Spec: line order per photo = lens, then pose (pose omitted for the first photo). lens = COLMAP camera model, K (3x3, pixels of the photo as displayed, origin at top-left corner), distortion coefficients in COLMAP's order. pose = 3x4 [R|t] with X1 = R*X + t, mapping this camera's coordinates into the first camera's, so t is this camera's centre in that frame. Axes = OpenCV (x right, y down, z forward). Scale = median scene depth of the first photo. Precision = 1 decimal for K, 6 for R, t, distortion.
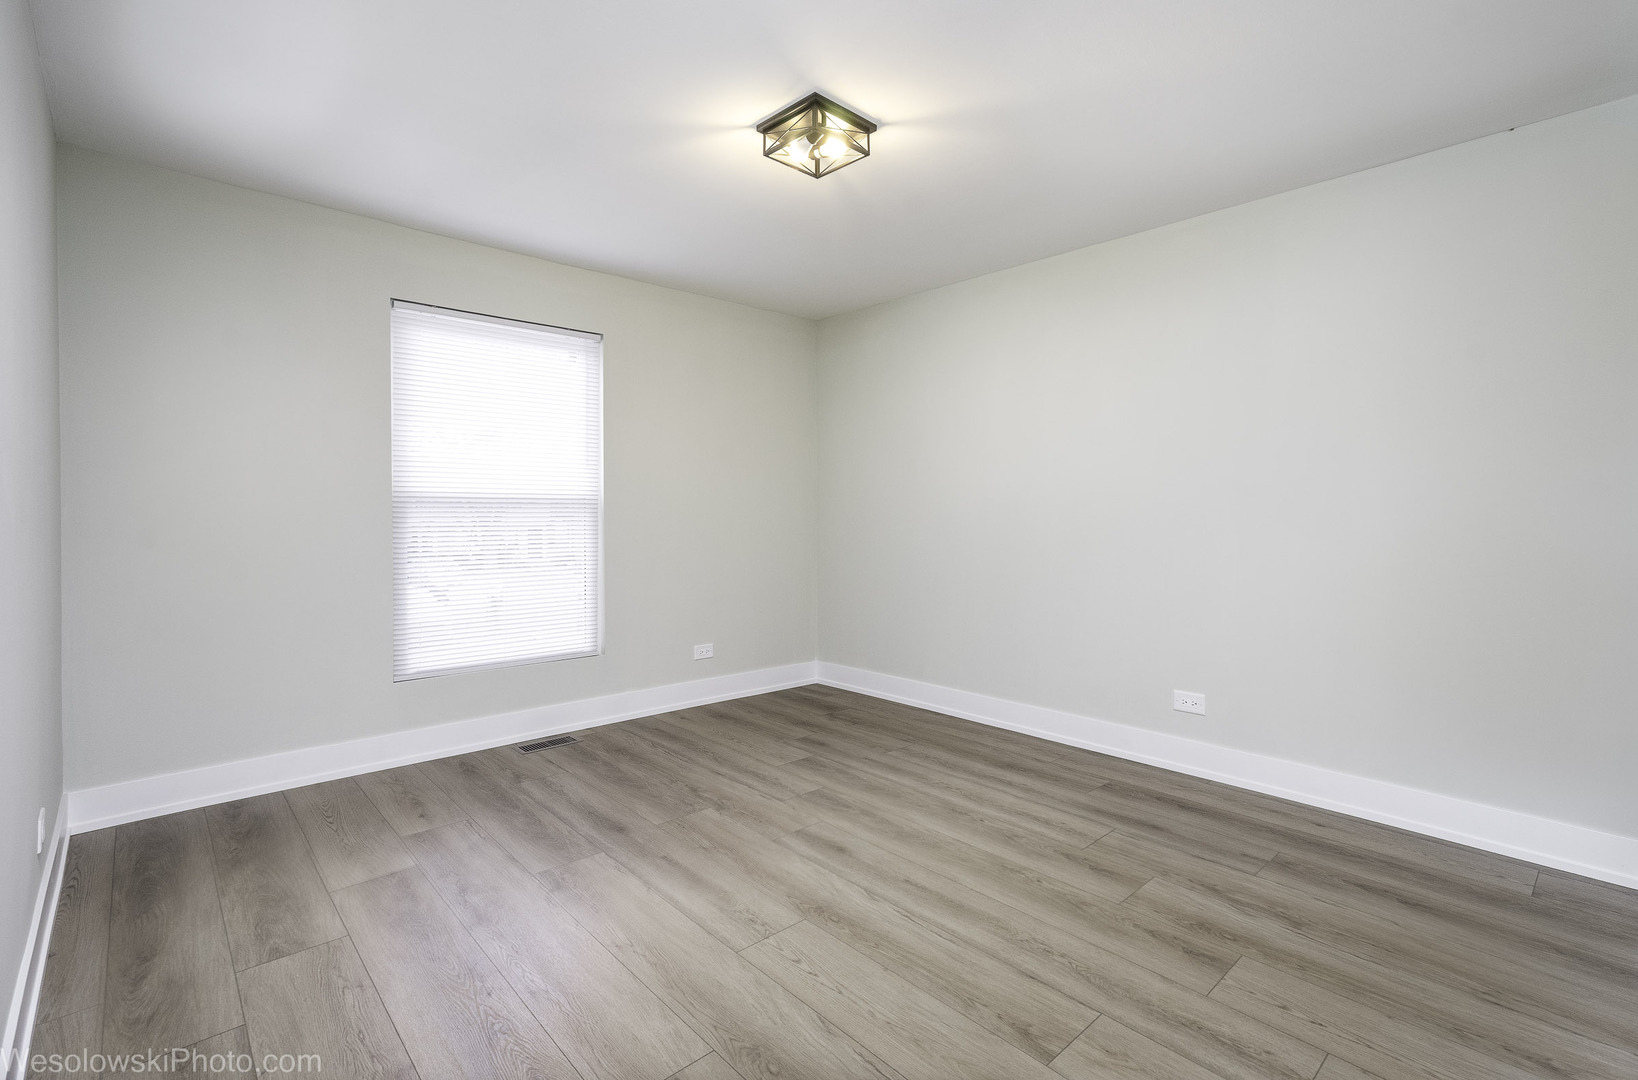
lens RADIAL K [[744.9, 0, 811.6], [0, 744.9, 516.1], [0, 0, 1]] dist [0.012414, 0.000814]
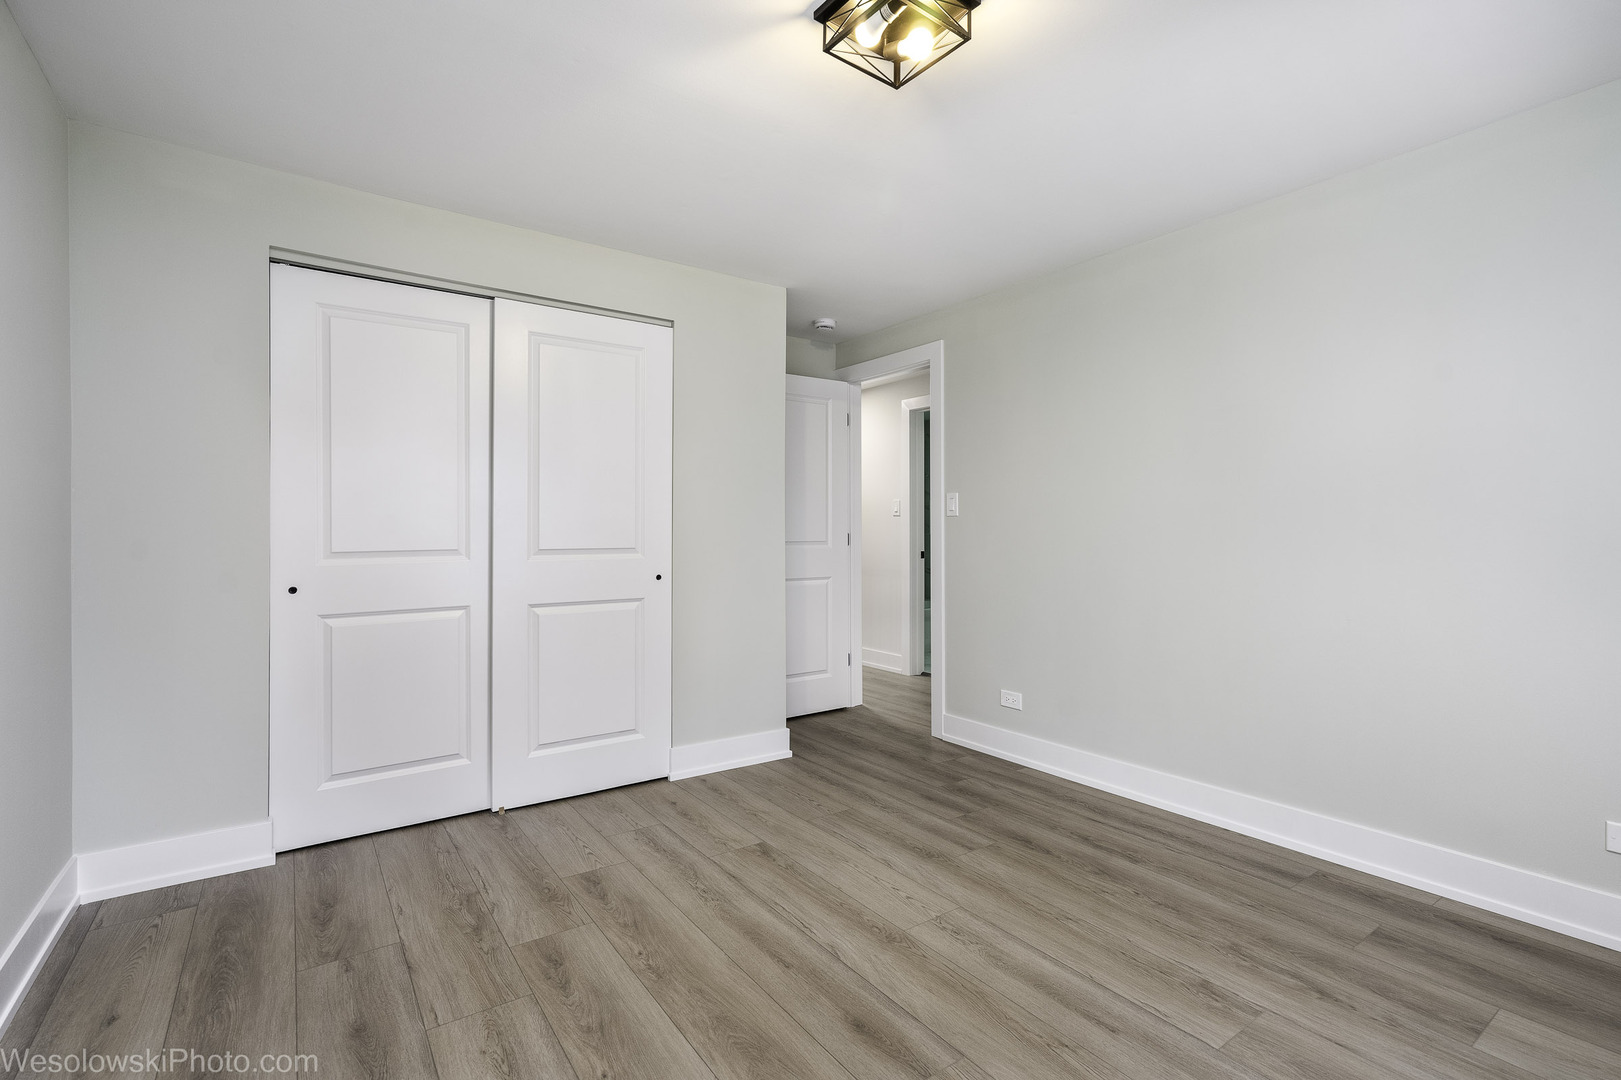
lens RADIAL K [[729.0, 0, 811.5], [0, 729.0, 532.7], [0, 0, 1]] dist [-0.000440, 0.006503]
pose [[-0.994834, -0.001720, 0.101505, 0.017350], [-0.001156, 0.999984, 0.005616, -0.015257], [-0.101513, 0.005469, -0.994819, 1.970043]]
